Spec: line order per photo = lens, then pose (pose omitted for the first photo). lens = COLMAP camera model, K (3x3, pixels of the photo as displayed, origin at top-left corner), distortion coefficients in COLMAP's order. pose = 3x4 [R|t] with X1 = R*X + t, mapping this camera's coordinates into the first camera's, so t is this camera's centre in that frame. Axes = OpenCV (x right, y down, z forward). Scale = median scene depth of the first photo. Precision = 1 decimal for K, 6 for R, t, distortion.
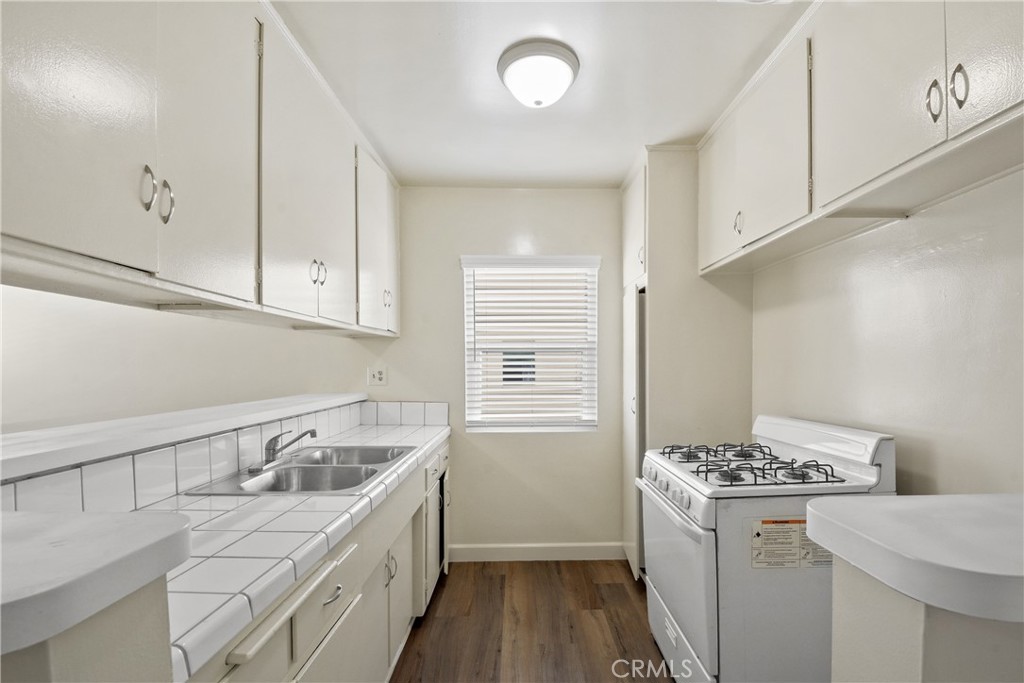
lens RADIAL K [[458.2, 0, 519.7], [0, 458.2, 366.2], [0, 0, 1]] dist [0.000921, -0.000123]
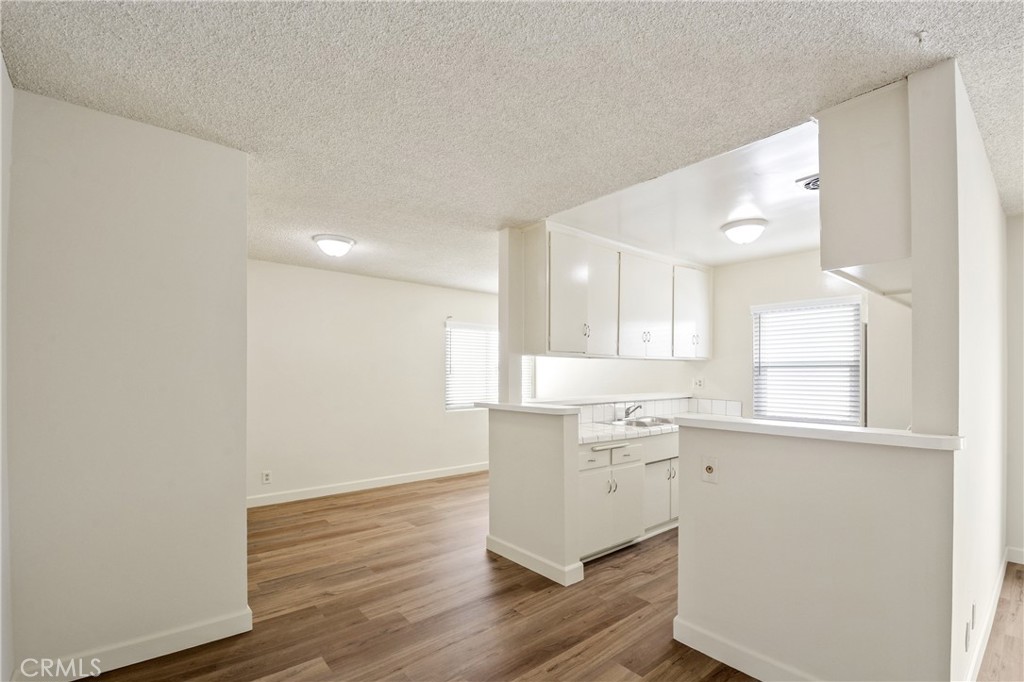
lens RADIAL K [[458.2, 0, 519.7], [0, 458.2, 365.7], [0, 0, 1]] dist [0.000921, -0.000123]
pose [[0.647395, -0.008903, -0.762103, 0.892729], [-0.005329, 0.999854, -0.016208, -0.021029], [0.762136, 0.014554, 0.647253, -0.957565]]
